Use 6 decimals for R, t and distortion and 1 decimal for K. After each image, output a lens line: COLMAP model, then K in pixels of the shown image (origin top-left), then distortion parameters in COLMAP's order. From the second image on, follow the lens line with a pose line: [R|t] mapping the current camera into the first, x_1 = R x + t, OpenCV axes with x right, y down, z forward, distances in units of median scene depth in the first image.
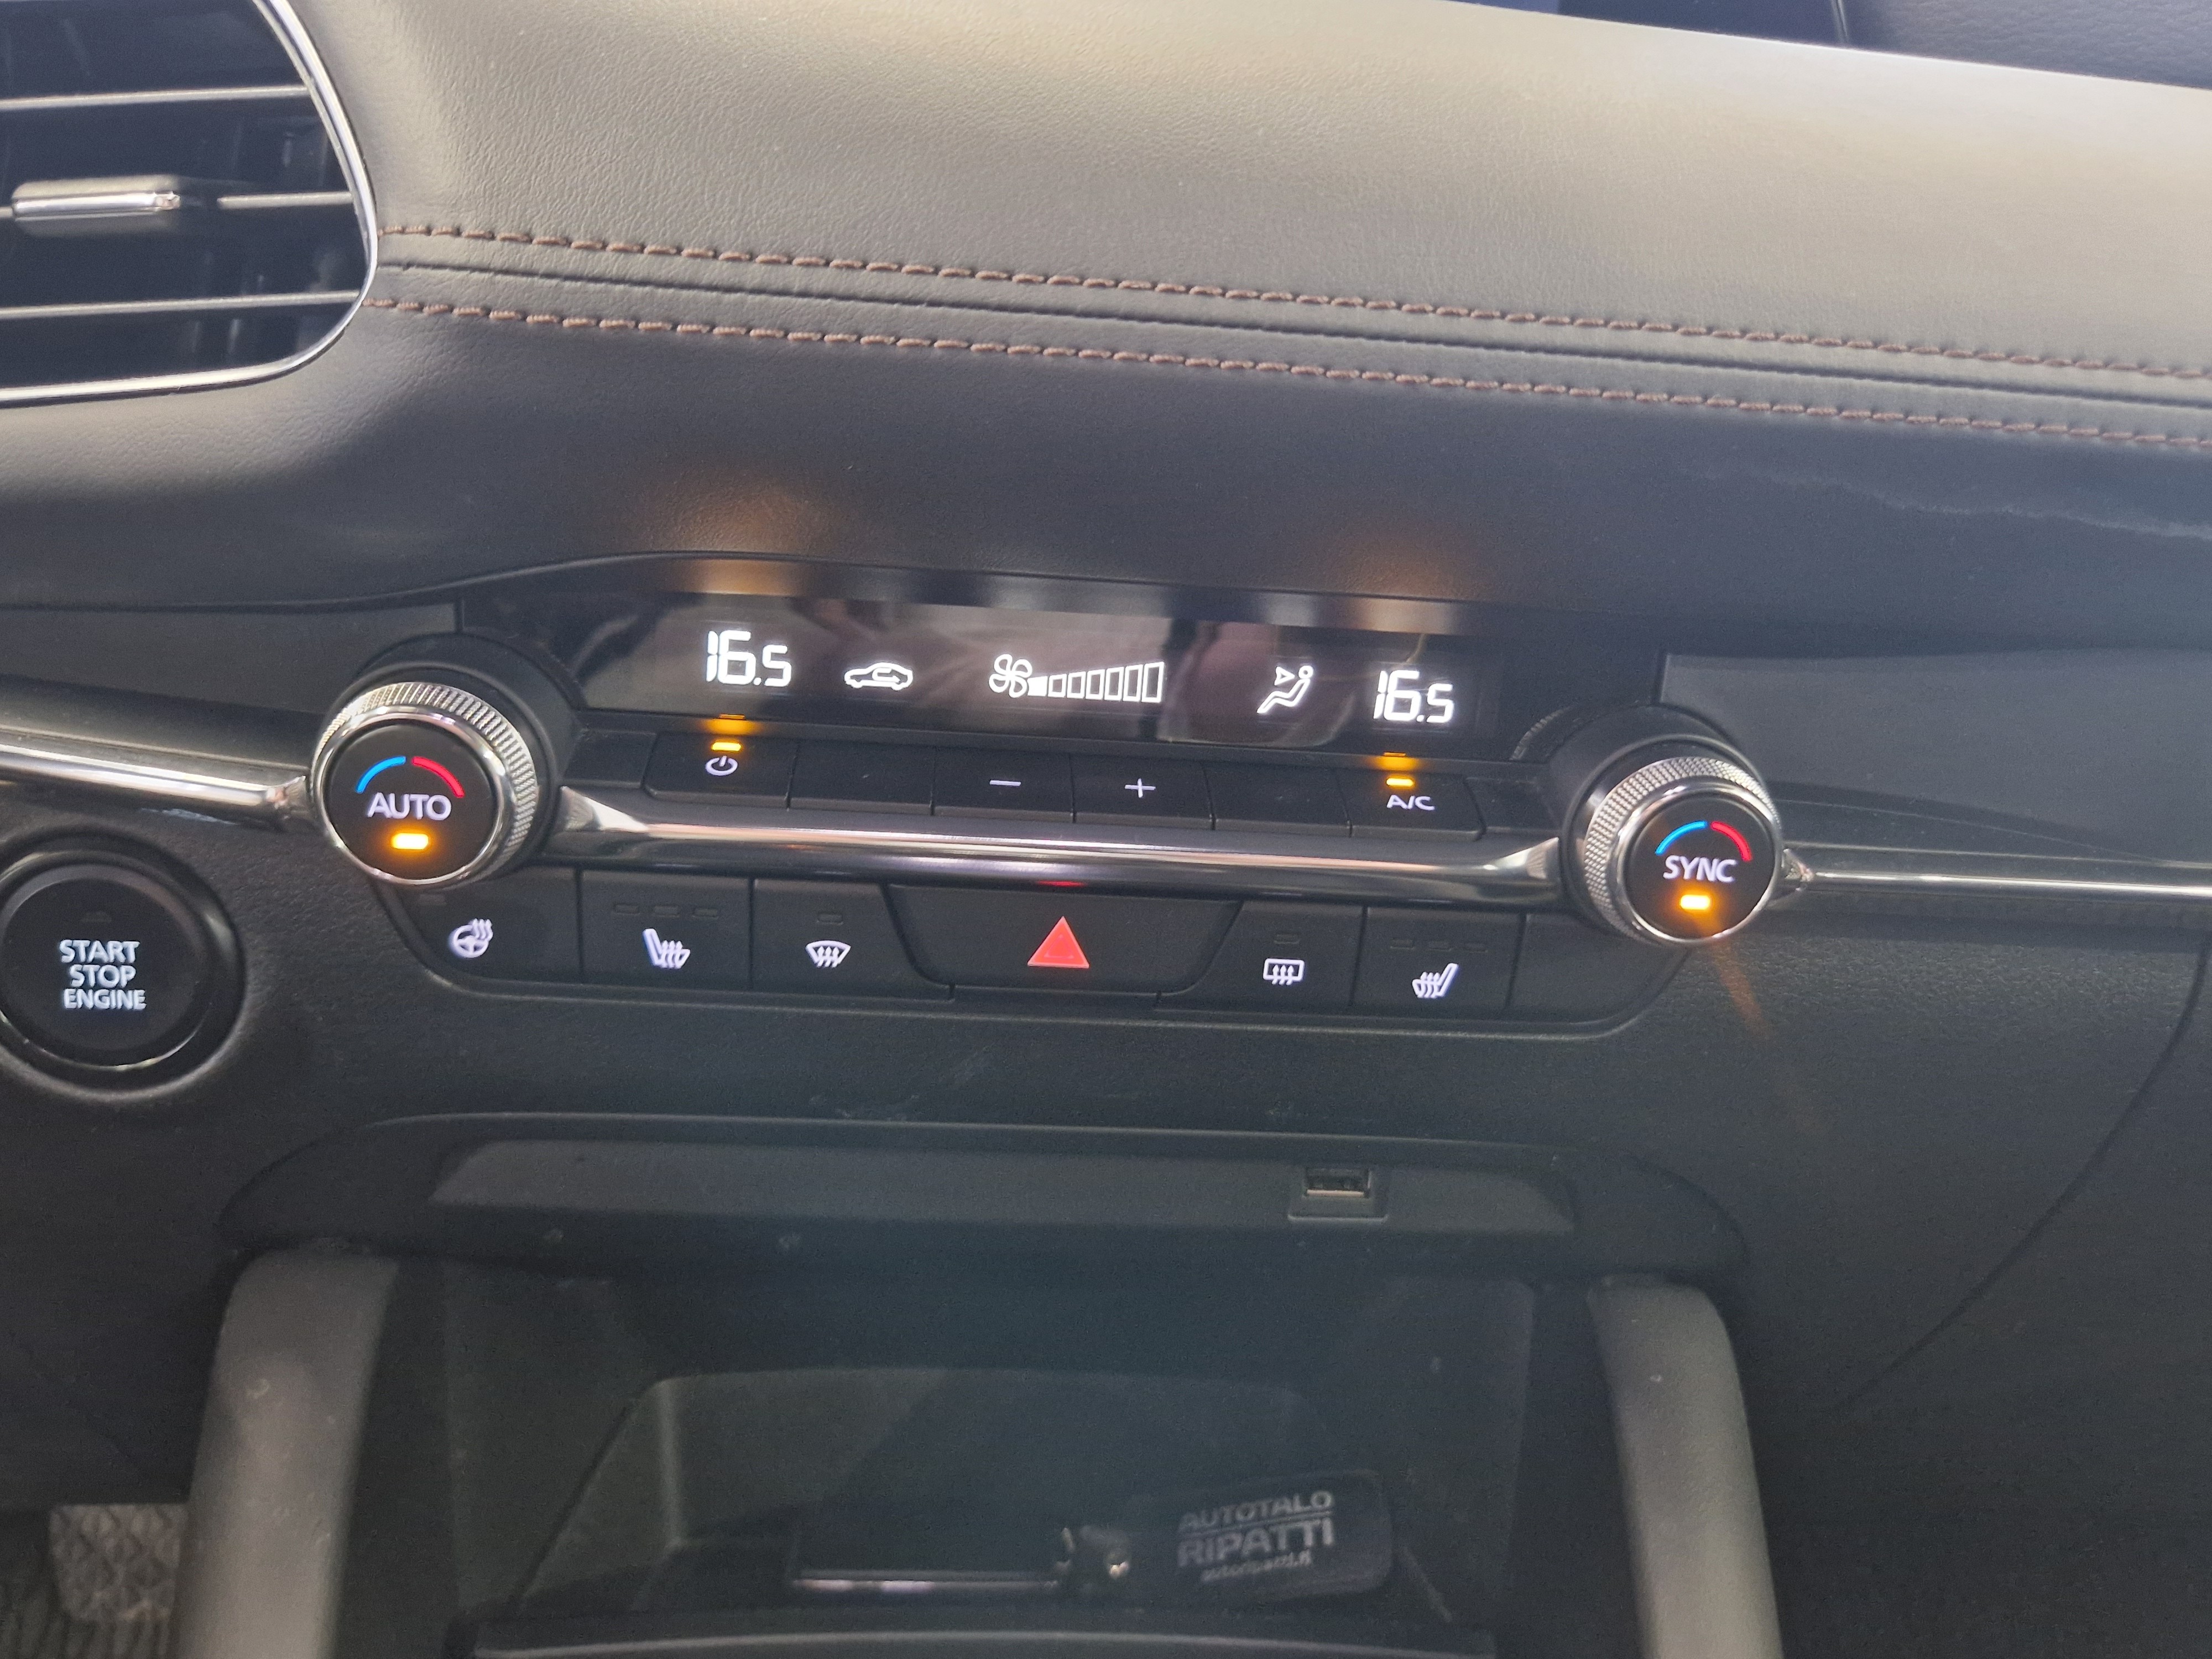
lens RADIAL K [[1724.4, 0, 1123.7], [0, 1724.4, 836.9], [0, 0, 1]] dist [0.042176, -0.009385]
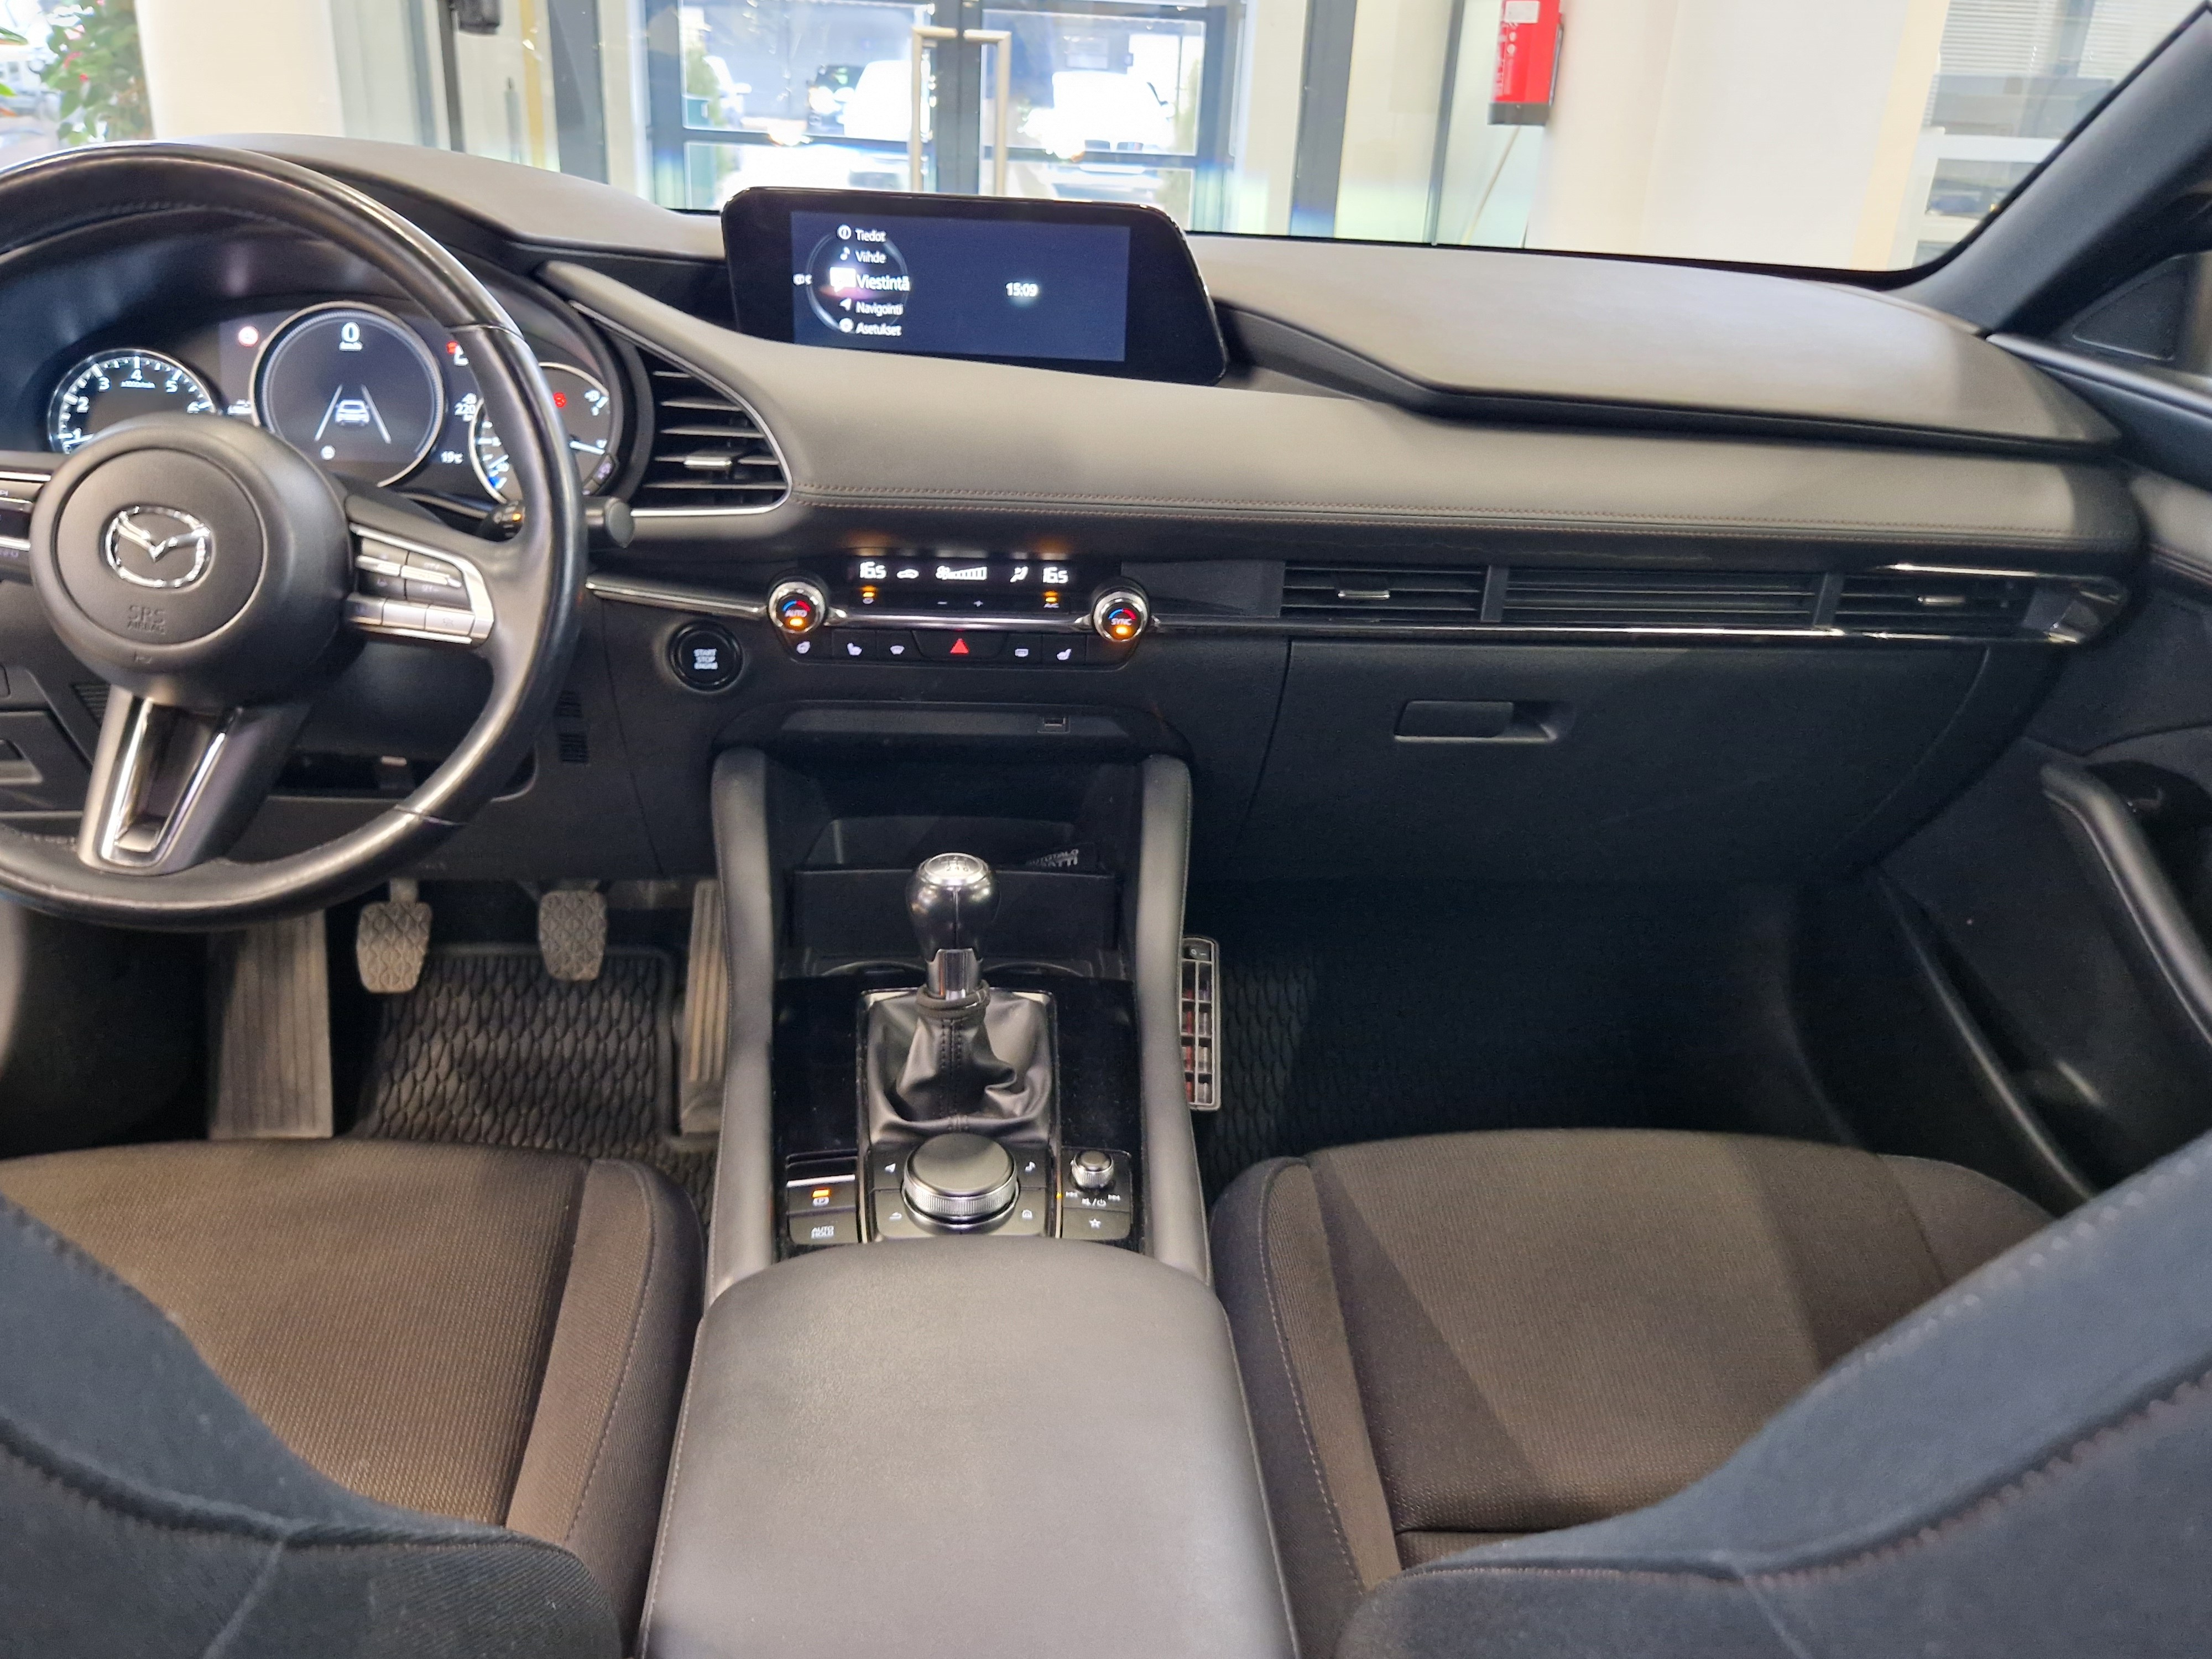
lens RADIAL K [[1724.4, 0, 1123.7], [0, 1724.4, 836.9], [0, 0, 1]] dist [0.042176, -0.009385]
pose [[0.999738, -0.021971, -0.006474, 0.335440], [0.022653, 0.990219, 0.137671, -0.034764], [0.003386, -0.137782, 0.990457, -2.769872]]
